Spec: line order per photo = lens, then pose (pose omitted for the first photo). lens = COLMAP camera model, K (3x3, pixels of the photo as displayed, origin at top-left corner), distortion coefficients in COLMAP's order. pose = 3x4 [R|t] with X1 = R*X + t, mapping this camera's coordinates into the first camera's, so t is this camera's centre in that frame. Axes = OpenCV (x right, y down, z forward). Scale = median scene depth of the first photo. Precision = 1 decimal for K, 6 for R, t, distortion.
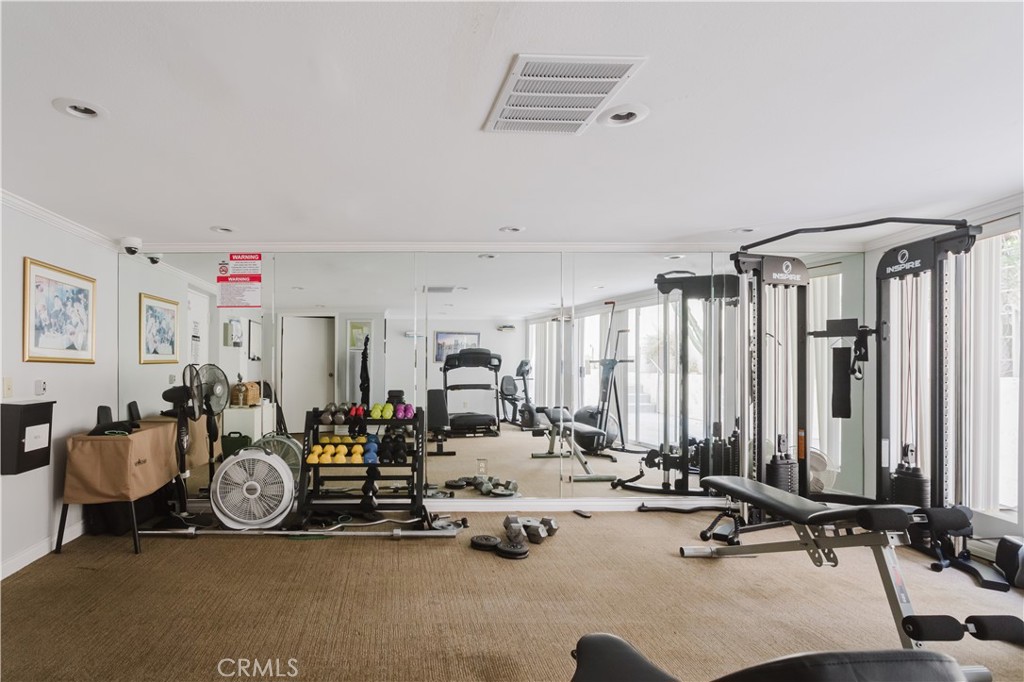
lens RADIAL K [[583.4, 0, 510.6], [0, 583.4, 356.4], [0, 0, 1]] dist [-0.029057, 0.023636]
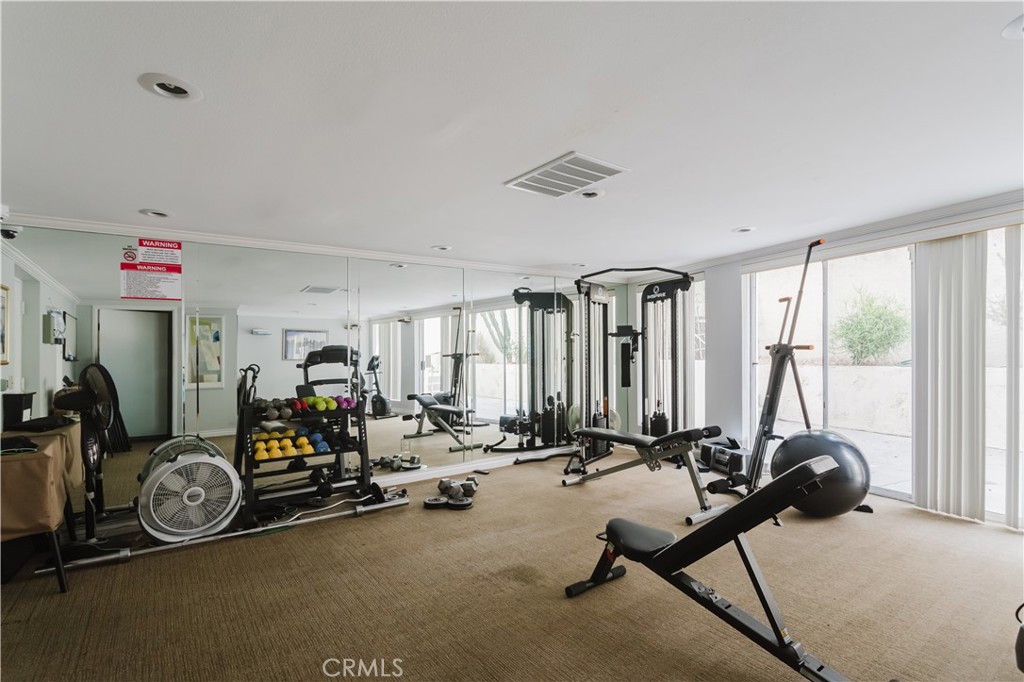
lens RADIAL K [[583.4, 0, 510.6], [0, 583.4, 356.4], [0, 0, 1]] dist [-0.029057, 0.023636]
pose [[0.773896, -0.014762, 0.633141, -0.654672], [0.014397, 0.999880, 0.005716, 0.006837], [-0.633149, 0.004692, 0.774015, -0.046967]]
